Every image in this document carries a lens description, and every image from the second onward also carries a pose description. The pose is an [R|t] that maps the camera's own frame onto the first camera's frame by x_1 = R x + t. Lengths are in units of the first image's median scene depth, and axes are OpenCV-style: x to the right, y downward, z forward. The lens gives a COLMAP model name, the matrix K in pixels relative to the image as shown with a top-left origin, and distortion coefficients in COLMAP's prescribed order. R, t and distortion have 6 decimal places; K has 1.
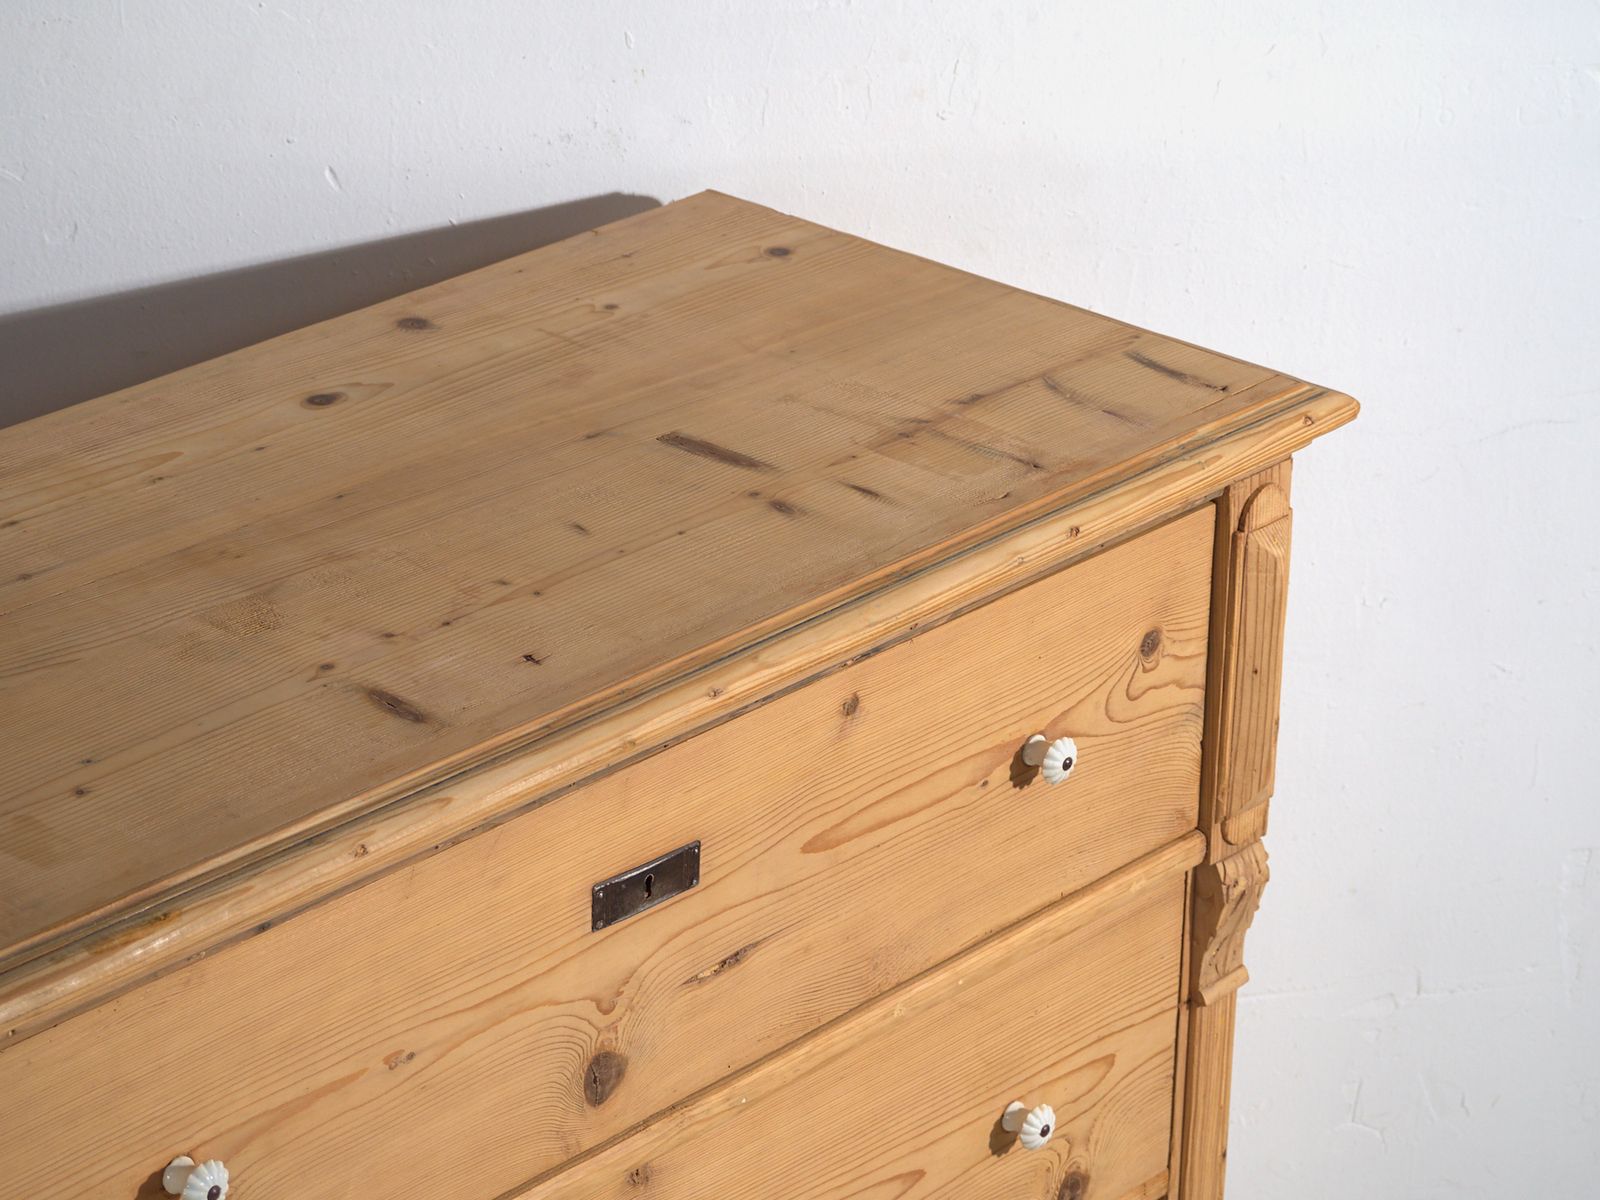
lens RADIAL K [[4478.2, 0, 800.8], [0, 4478.2, 599.1], [0, 0, 1]] dist [-0.022800, -0.267225]
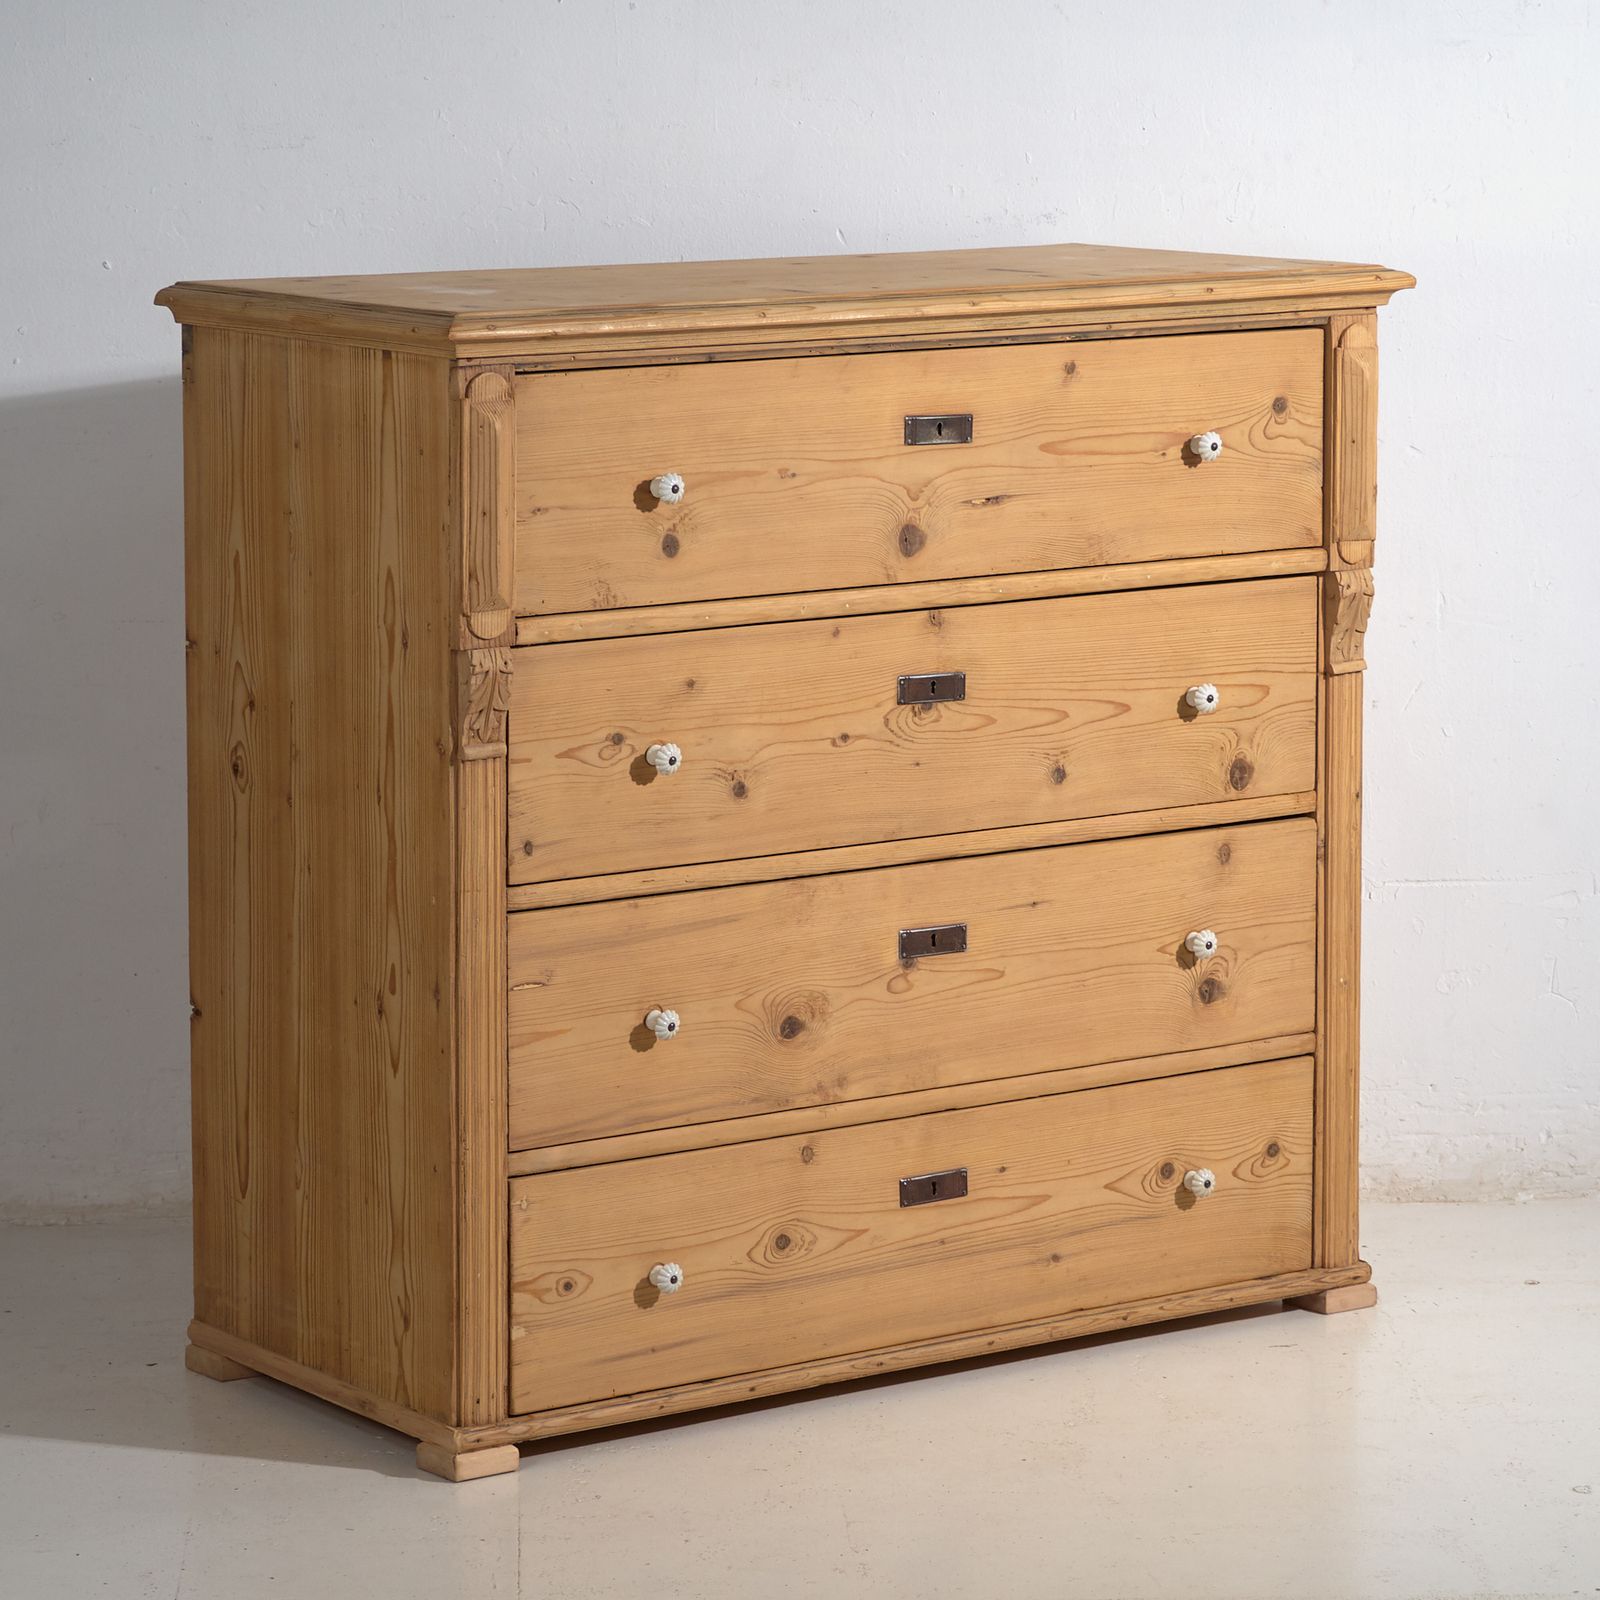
lens RADIAL K [[5968.1, 0, 801.0], [0, 5968.1, 350.9], [0, 0, 1]] dist [-0.287099, 1.972419]
pose [[0.980966, 0.001066, -0.194176, 0.329849], [-0.066866, 0.940680, -0.332640, 0.732029], [0.182303, 0.339292, 0.922847, -1.076457]]
